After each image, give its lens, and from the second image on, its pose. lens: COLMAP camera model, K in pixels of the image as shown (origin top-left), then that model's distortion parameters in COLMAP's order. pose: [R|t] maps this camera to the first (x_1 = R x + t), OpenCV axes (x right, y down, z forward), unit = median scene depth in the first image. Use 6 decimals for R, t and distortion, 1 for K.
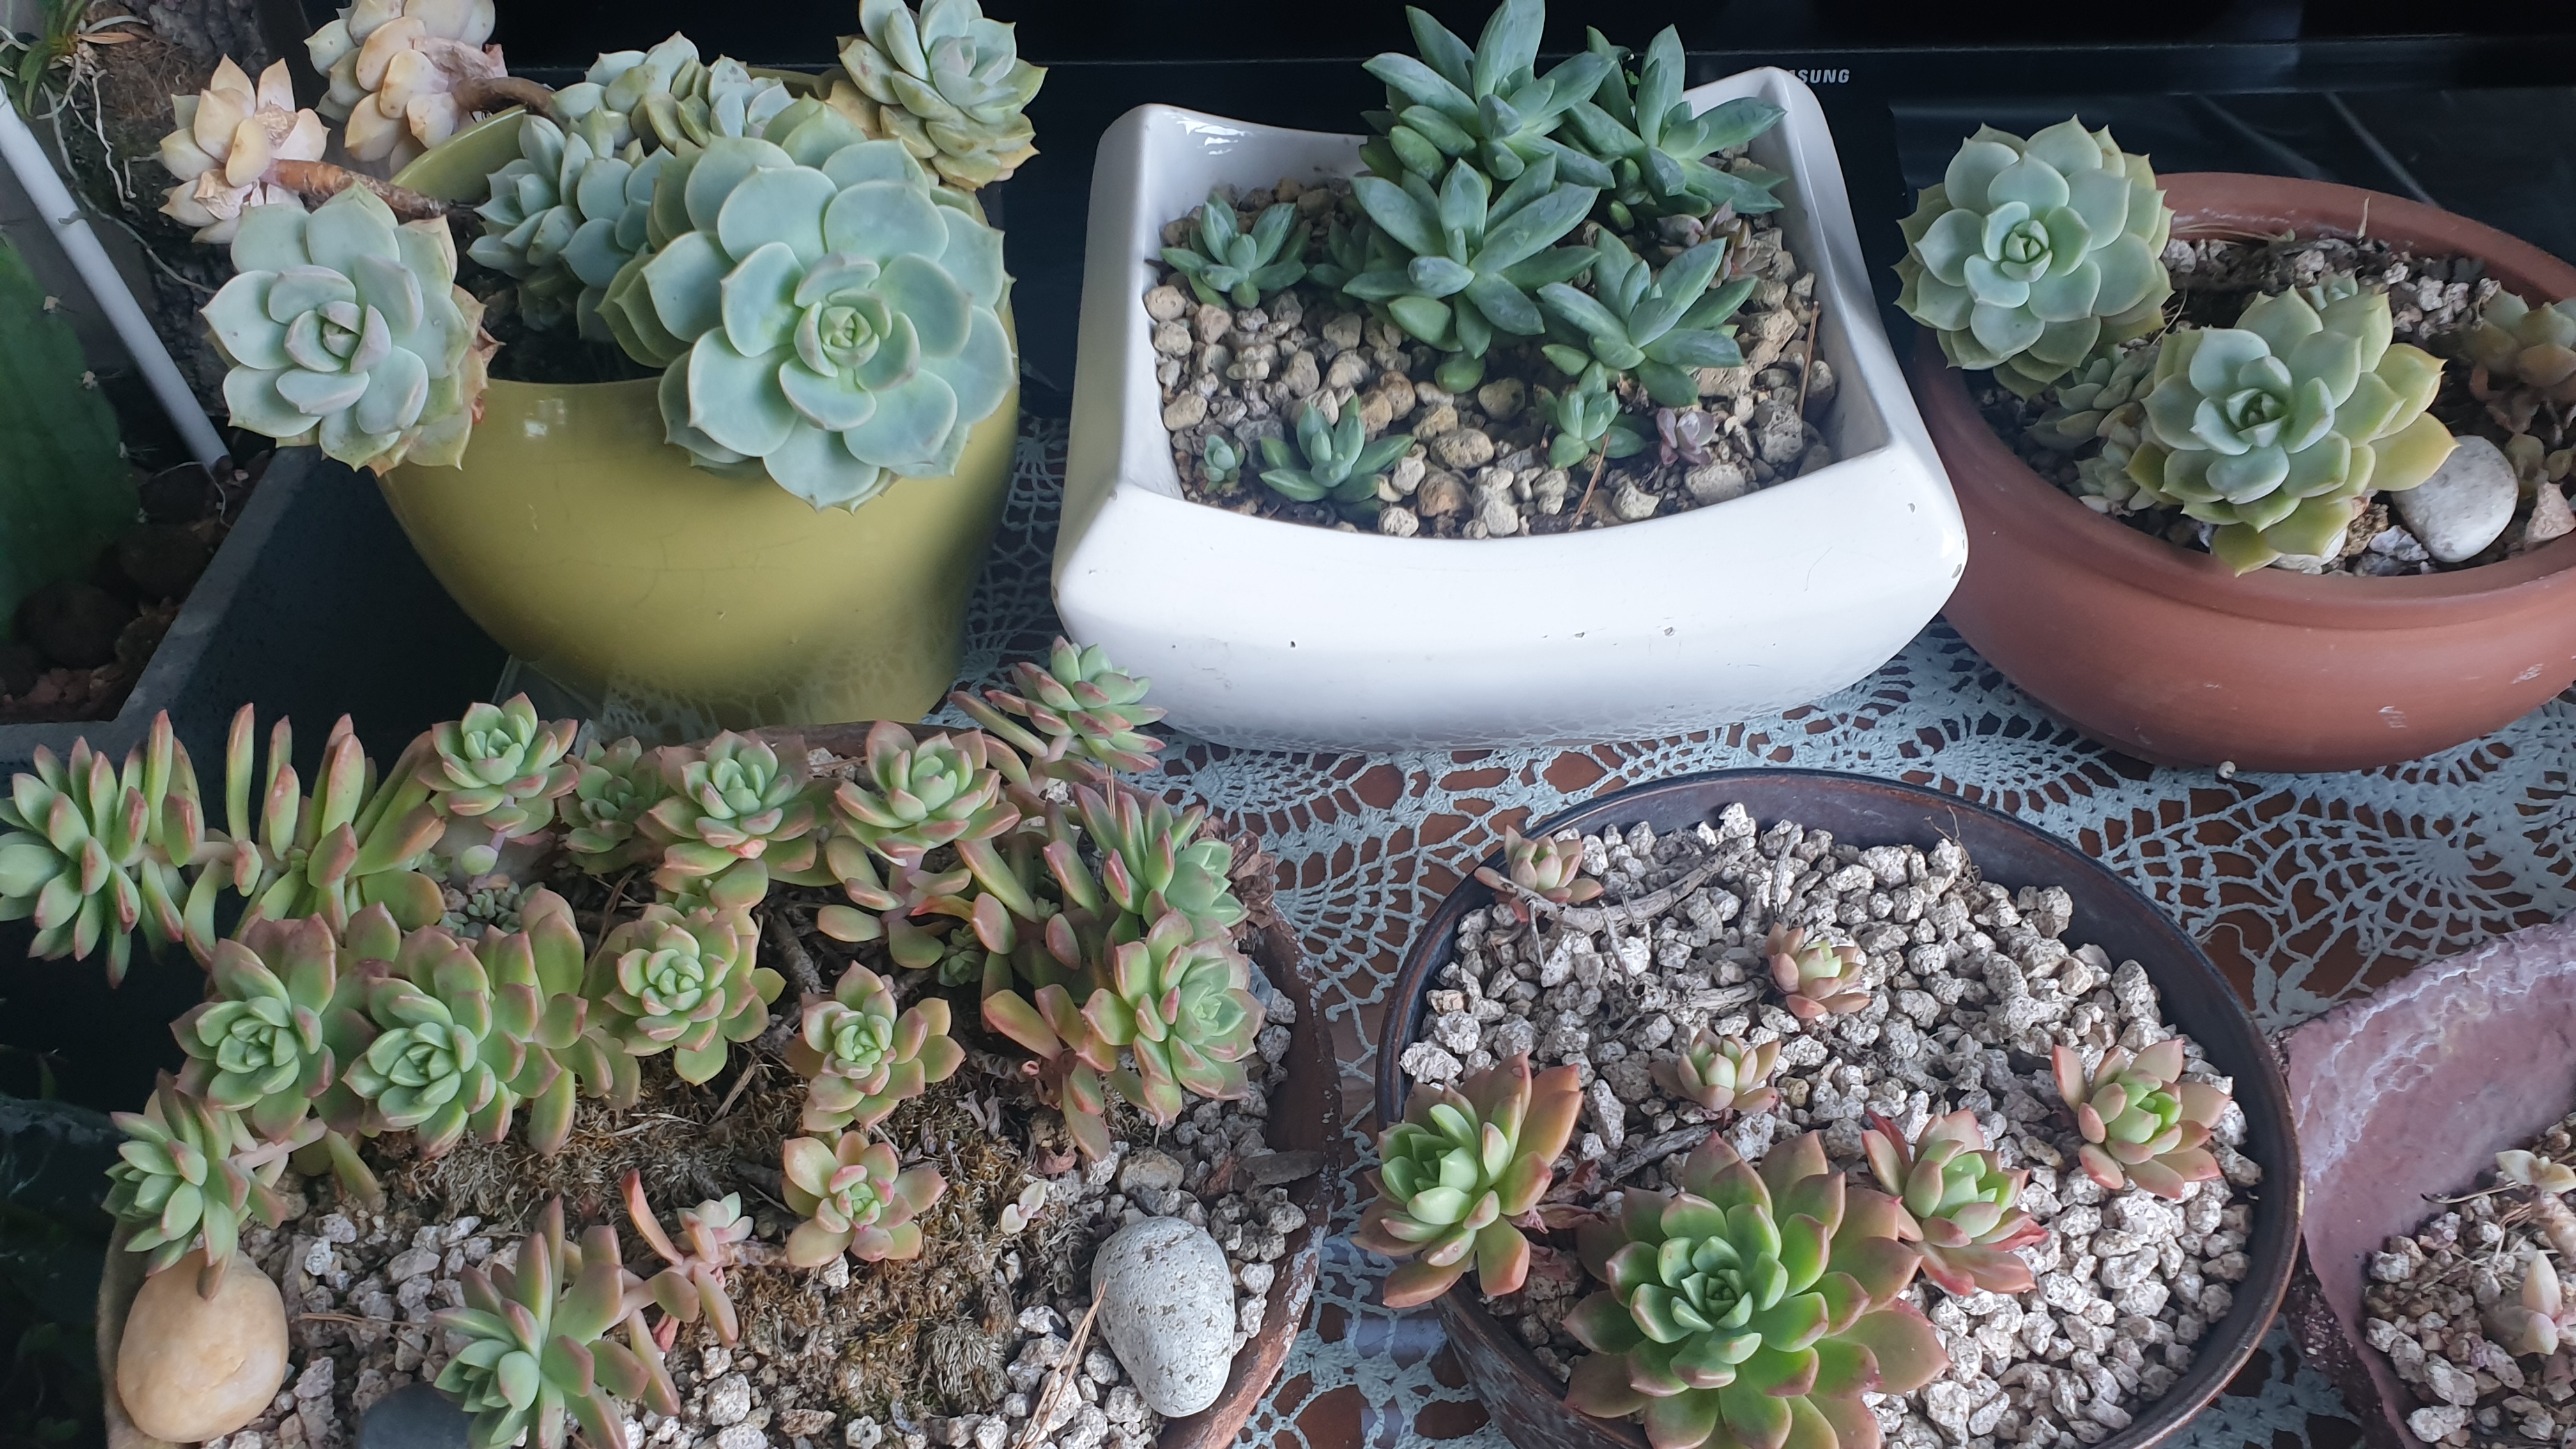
lens RADIAL K [[1914.7, 0, 1286.1], [0, 1914.7, 727.9], [0, 0, 1]] dist [-0.009188, 0.009671]
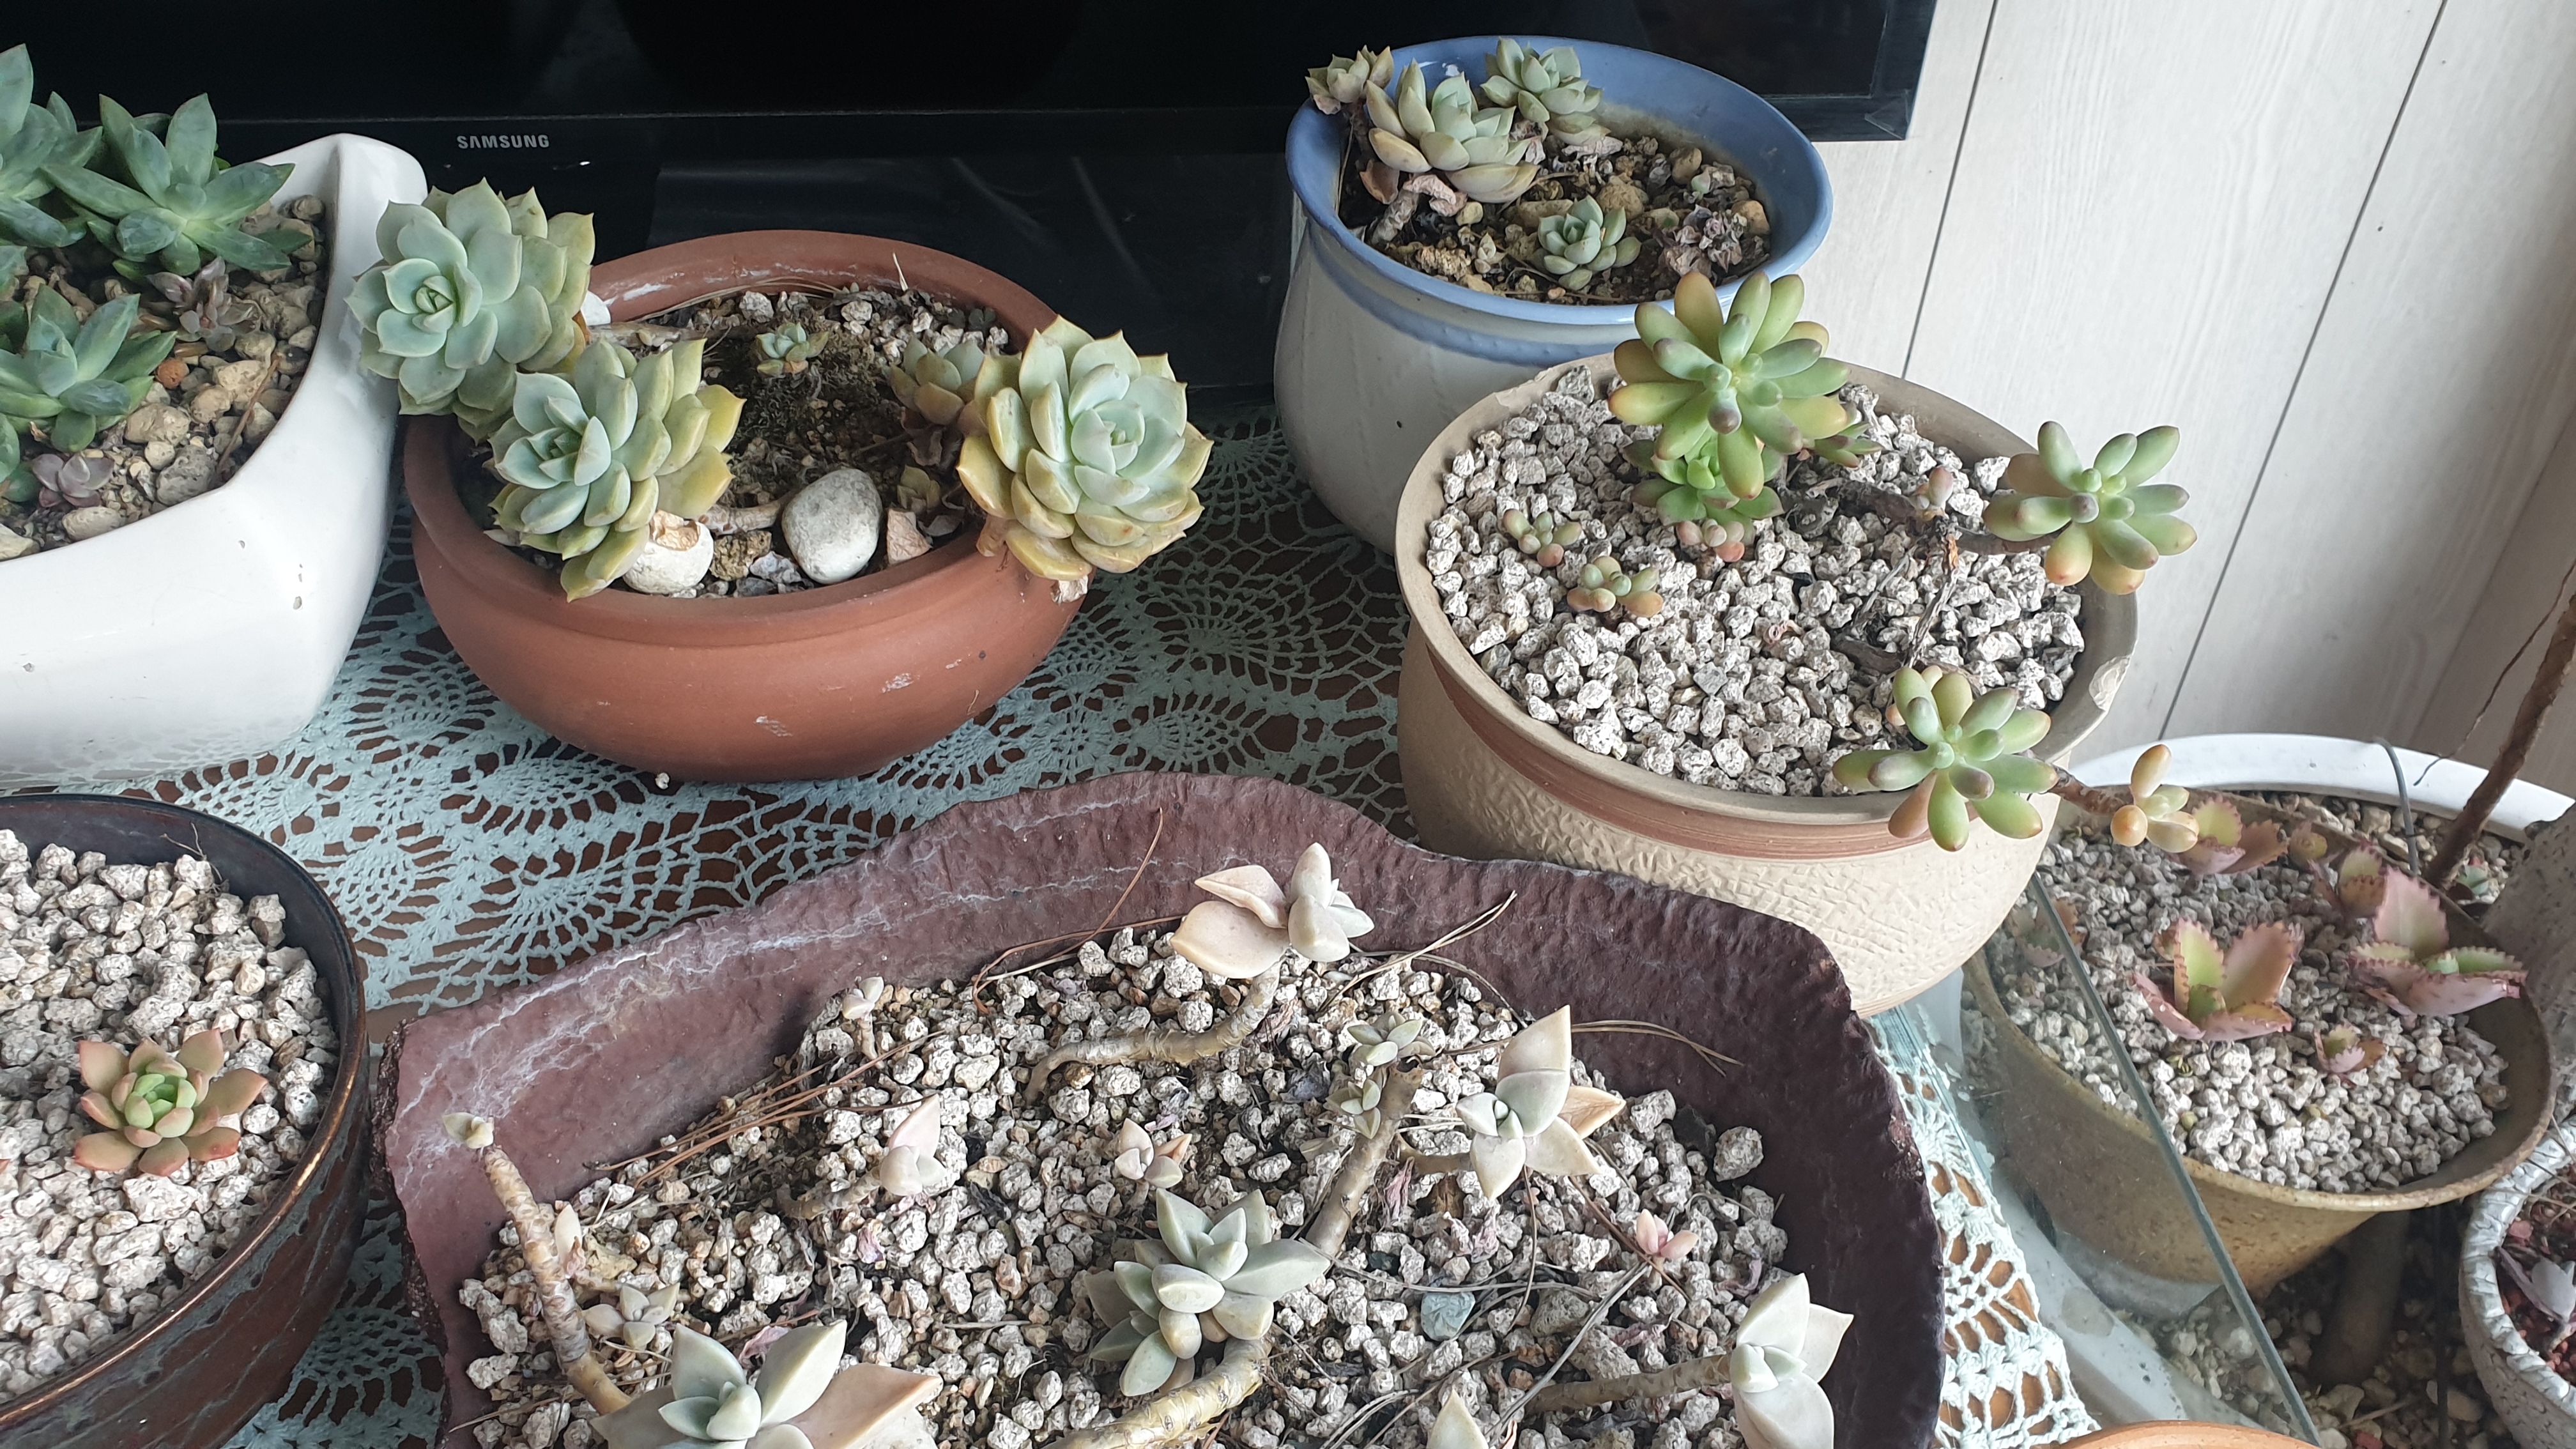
lens RADIAL K [[1914.7, 0, 1286.6], [0, 1914.7, 721.3], [0, 0, 1]] dist [-0.009188, 0.009671]
pose [[0.990680, -0.032800, 0.132204, 0.677432], [0.037084, 0.998860, -0.030068, 0.032531], [-0.131067, 0.034691, 0.990766, -0.109043]]
